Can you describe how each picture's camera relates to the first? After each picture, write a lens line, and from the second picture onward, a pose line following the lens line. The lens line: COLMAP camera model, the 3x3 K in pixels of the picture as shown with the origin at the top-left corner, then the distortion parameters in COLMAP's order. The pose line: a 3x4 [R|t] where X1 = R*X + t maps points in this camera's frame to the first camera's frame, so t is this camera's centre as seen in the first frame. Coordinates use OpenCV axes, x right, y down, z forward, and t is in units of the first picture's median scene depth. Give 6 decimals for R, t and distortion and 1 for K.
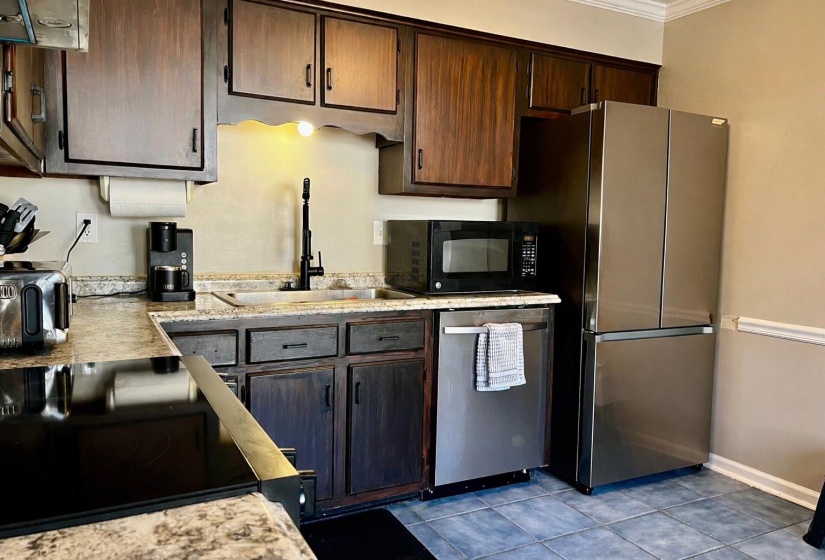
lens RADIAL K [[690.3, 0, 412.5], [0, 690.3, 280.0], [0, 0, 1]] dist [0.048198, -0.003339]
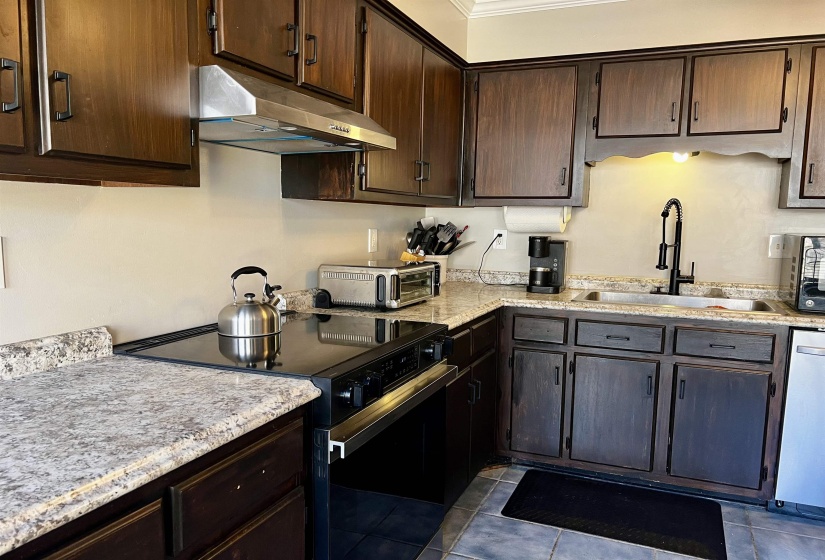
lens RADIAL K [[597.1, 0, 412.5], [0, 597.1, 280.0], [0, 0, 1]] dist [0.036819, -0.004027]
pose [[0.659444, 0.076803, -0.747820, 0.365083], [-0.068520, 0.996767, 0.041949, -0.026844], [0.748625, 0.023578, 0.662575, 0.006705]]
